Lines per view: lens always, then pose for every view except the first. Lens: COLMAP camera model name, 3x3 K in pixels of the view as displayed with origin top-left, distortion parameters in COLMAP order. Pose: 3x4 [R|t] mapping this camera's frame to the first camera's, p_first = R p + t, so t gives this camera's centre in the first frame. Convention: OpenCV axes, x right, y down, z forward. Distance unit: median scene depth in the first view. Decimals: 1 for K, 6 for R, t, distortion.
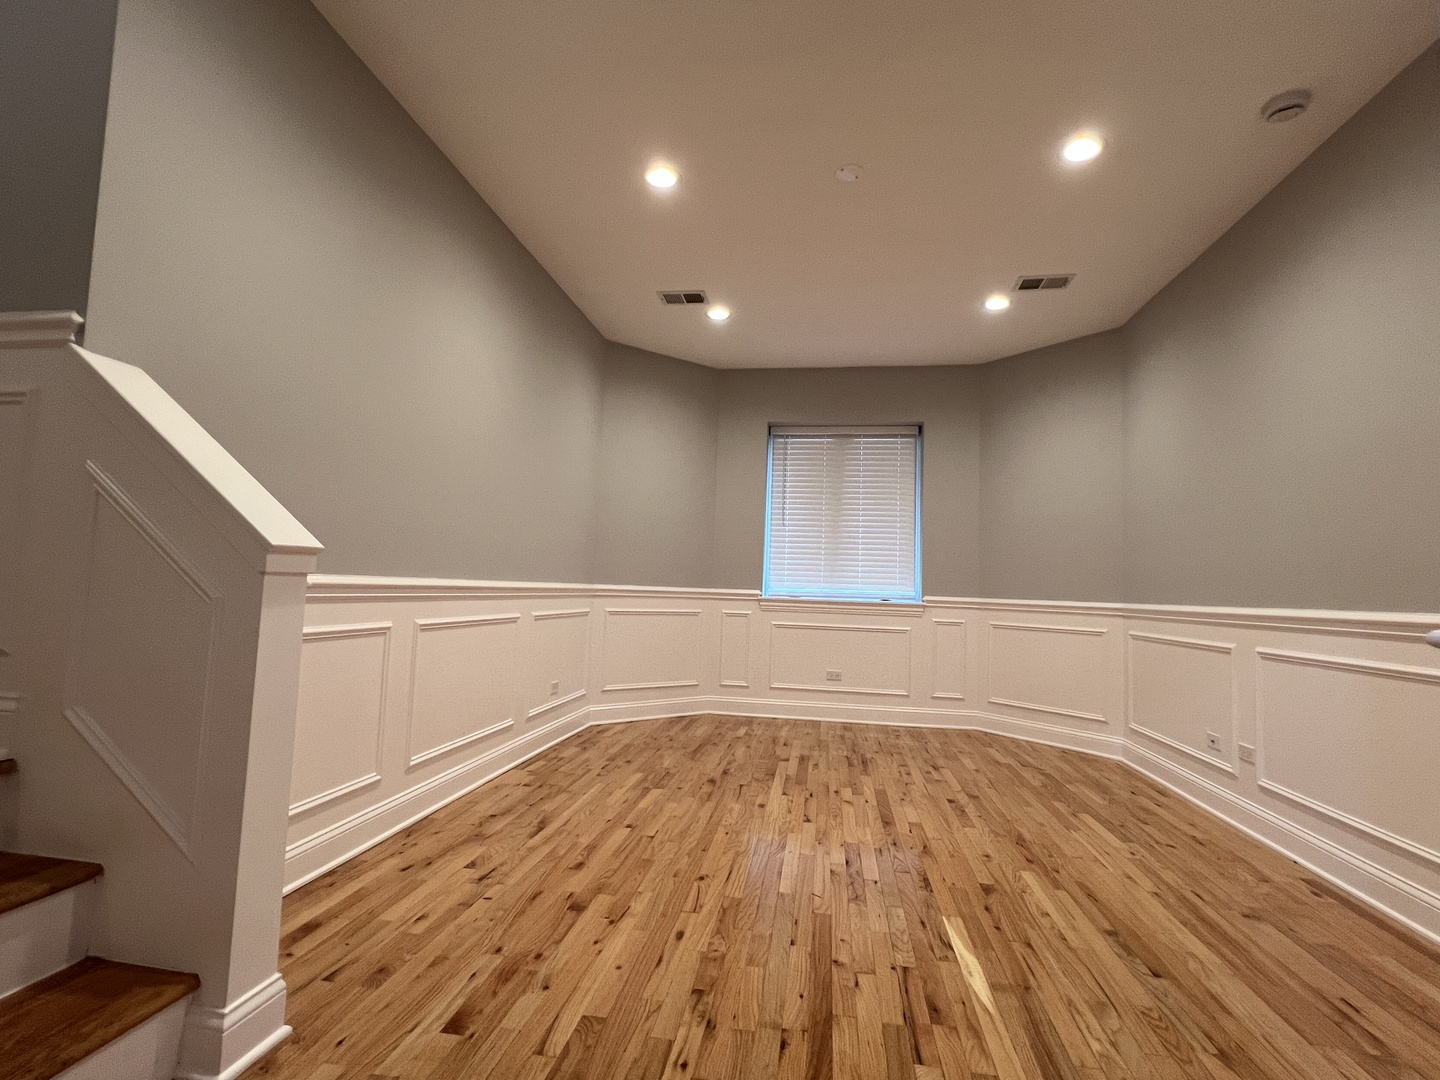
lens RADIAL K [[709.3, 0, 720.0], [0, 709.3, 540.0], [0, 0, 1]] dist [0.000477, -0.000088]
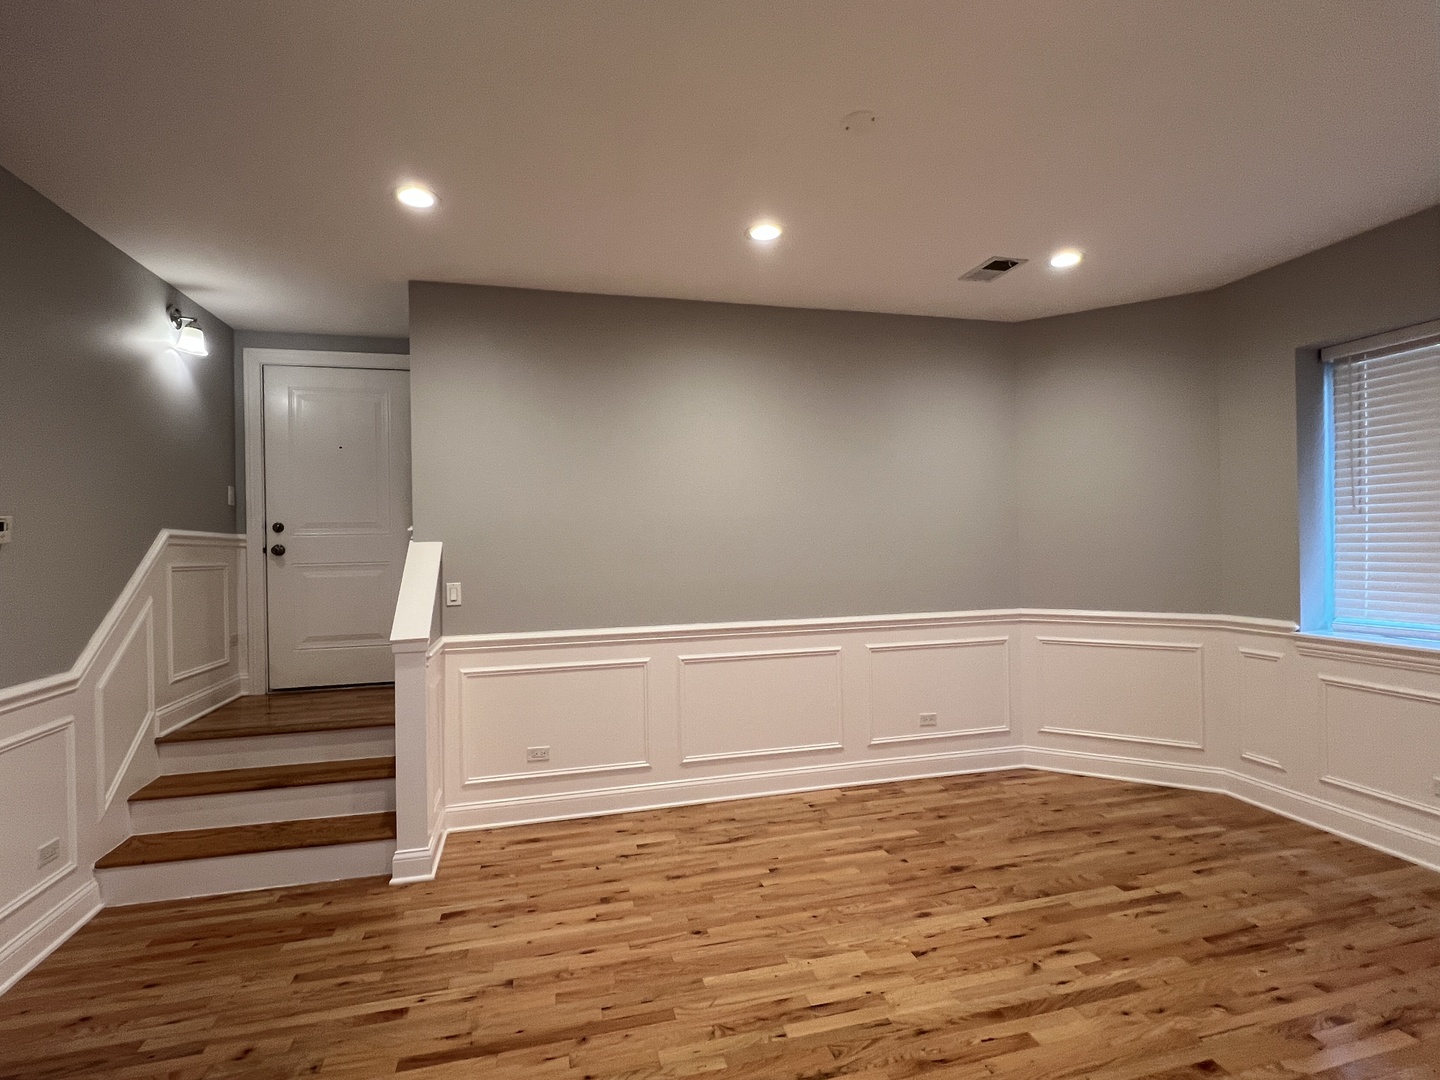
lens RADIAL K [[709.3, 0, 720.0], [0, 709.3, 540.0], [0, 0, 1]] dist [0.000477, -0.000088]
pose [[0.377825, -0.044883, -0.924788, 0.738199], [0.098715, 0.995084, -0.007964, -0.076333], [0.920600, -0.088281, 0.380398, 0.492726]]
